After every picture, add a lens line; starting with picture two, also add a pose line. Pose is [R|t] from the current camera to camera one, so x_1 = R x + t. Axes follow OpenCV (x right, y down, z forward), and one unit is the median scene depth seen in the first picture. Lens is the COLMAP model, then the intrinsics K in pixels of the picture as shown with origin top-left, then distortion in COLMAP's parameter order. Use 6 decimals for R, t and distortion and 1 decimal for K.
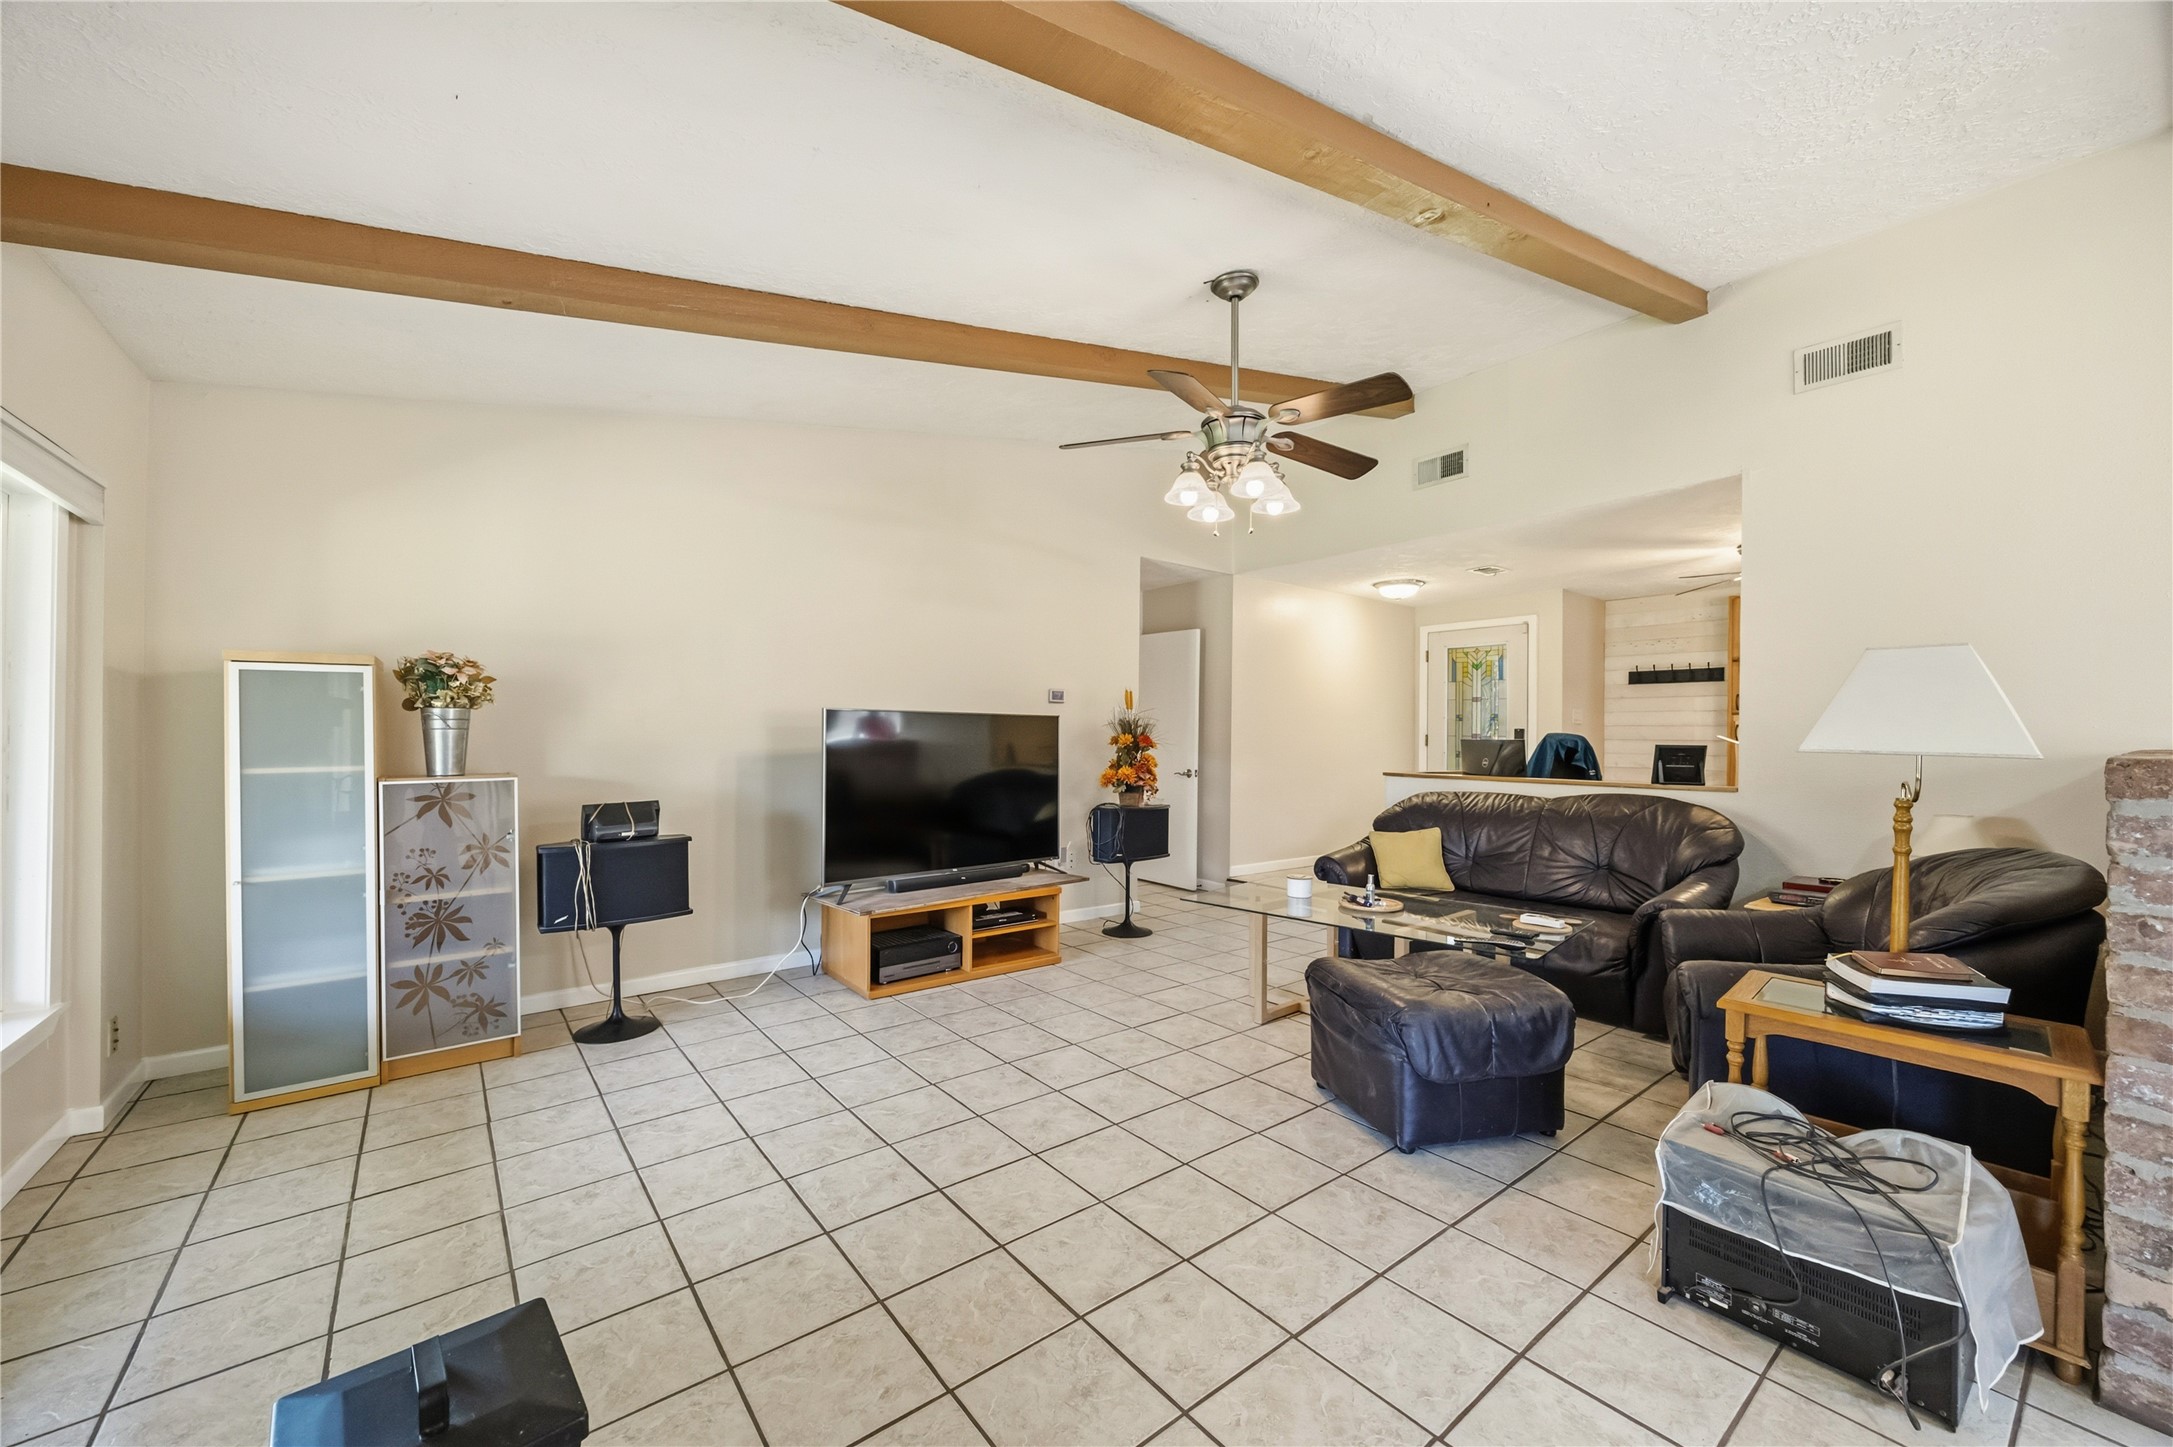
lens RADIAL K [[834.0, 0, 1079.7], [0, 834.0, 729.7], [0, 0, 1]] dist [-0.000566, -0.000030]
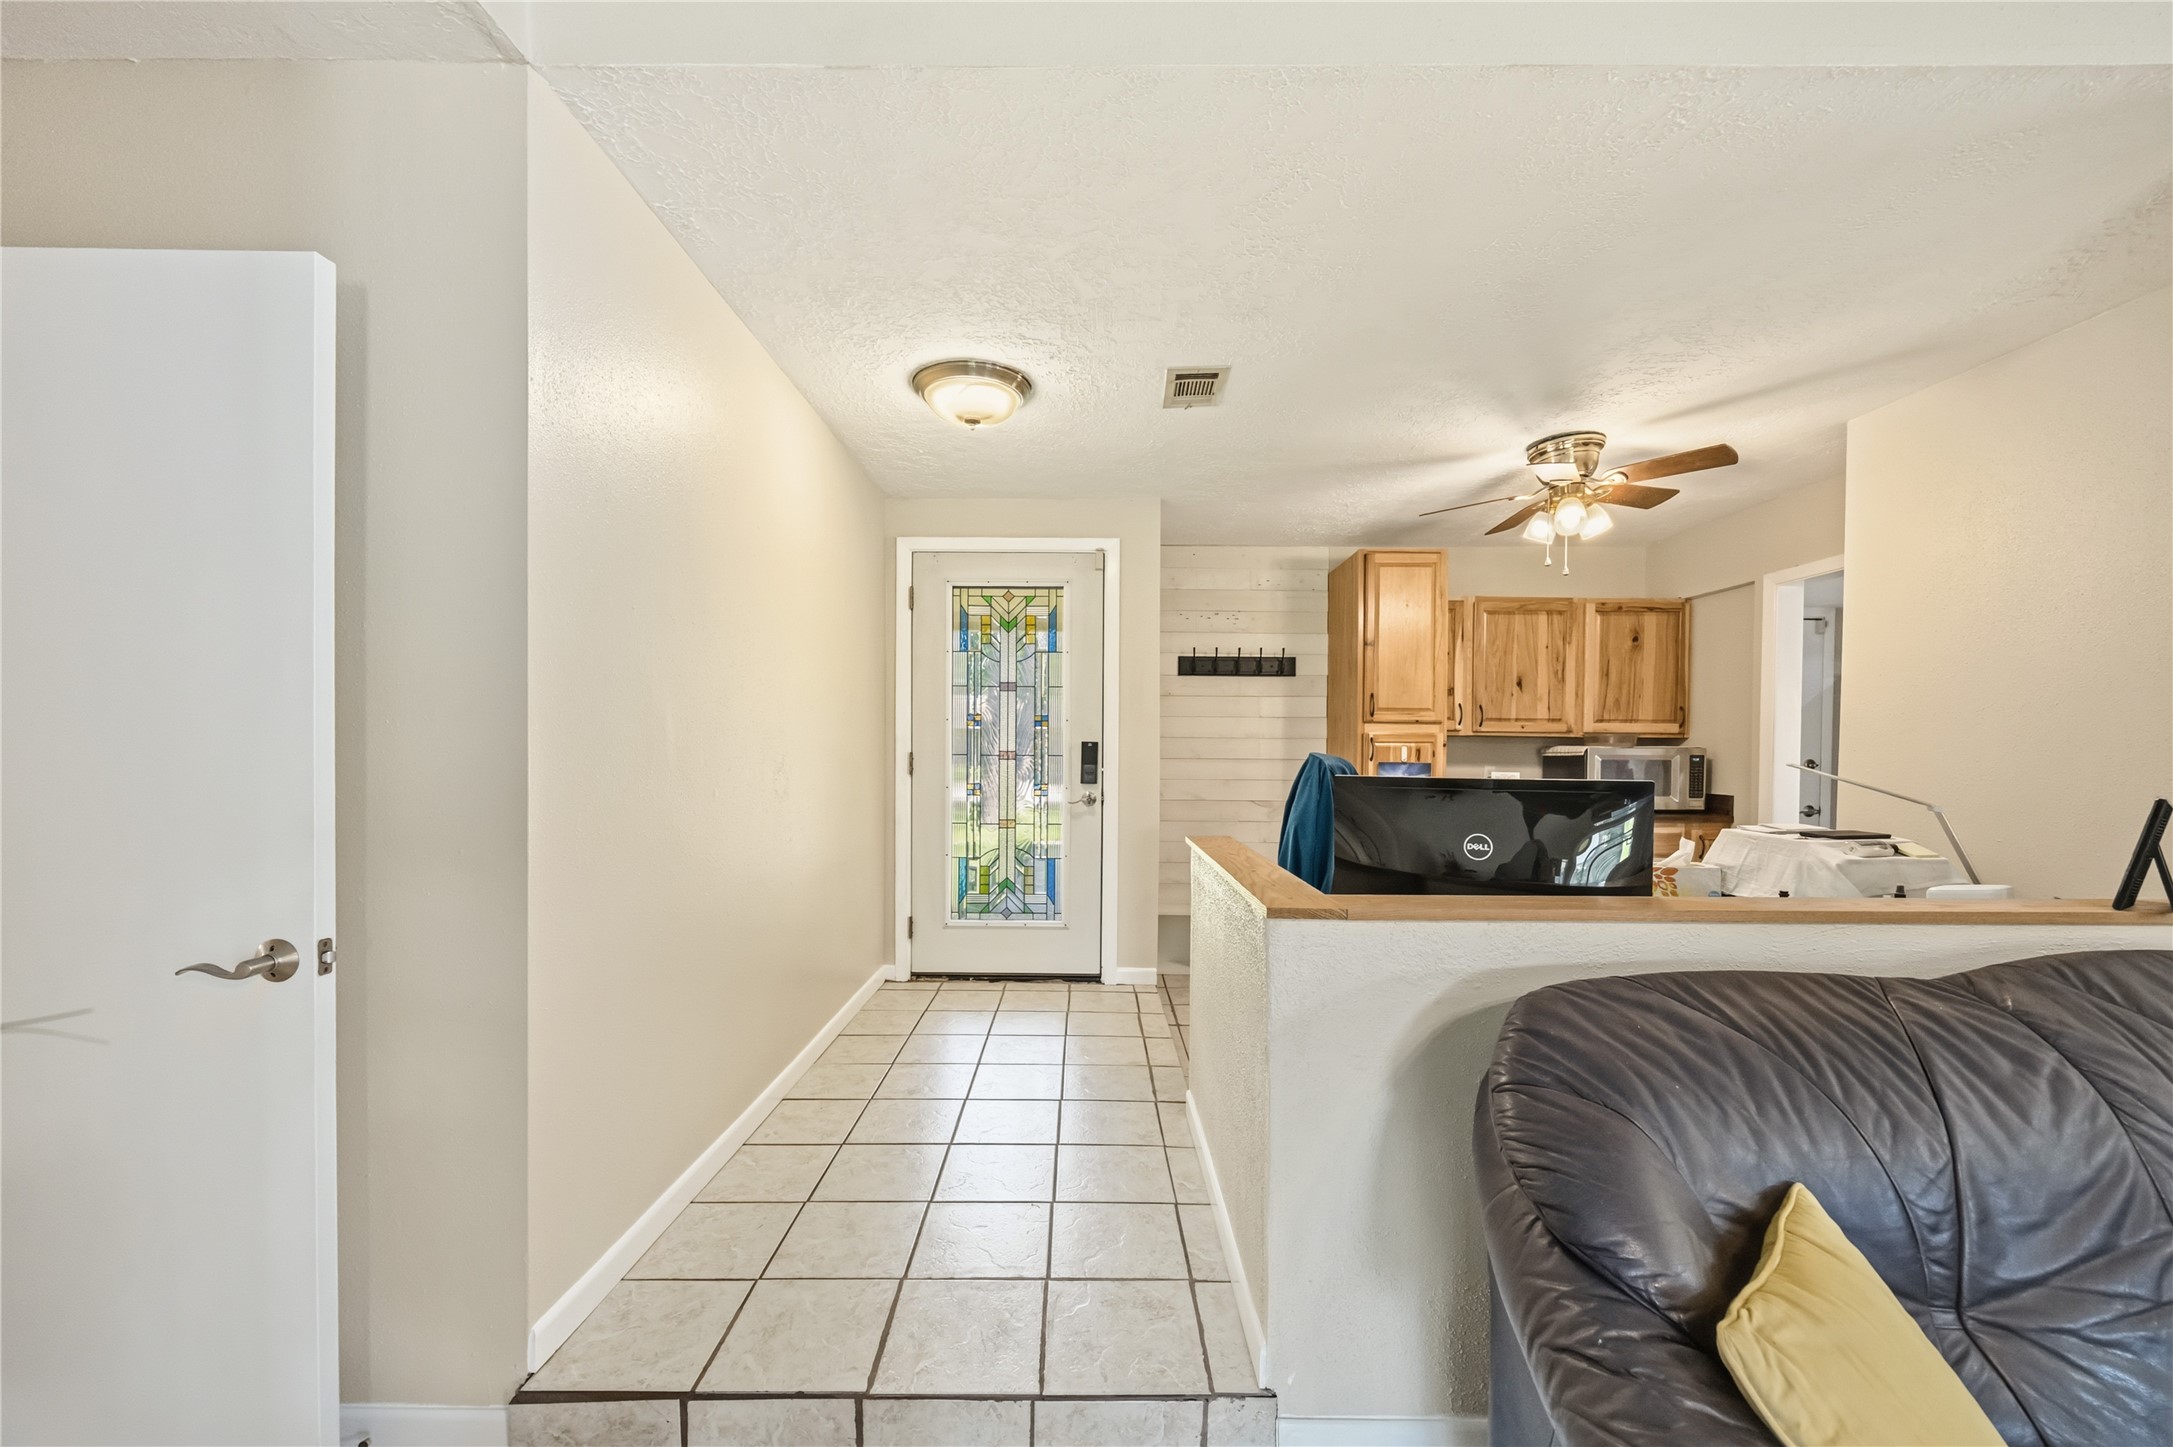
lens RADIAL K [[846.2, 0, 1092.2], [0, 846.2, 751.0], [0, 0, 1]] dist [-0.000995, -0.000040]
pose [[0.604009, -0.006005, 0.796955, 0.079981], [-0.003202, 0.999945, 0.009961, -0.000686], [-0.796971, -0.008568, 0.603956, 0.658282]]
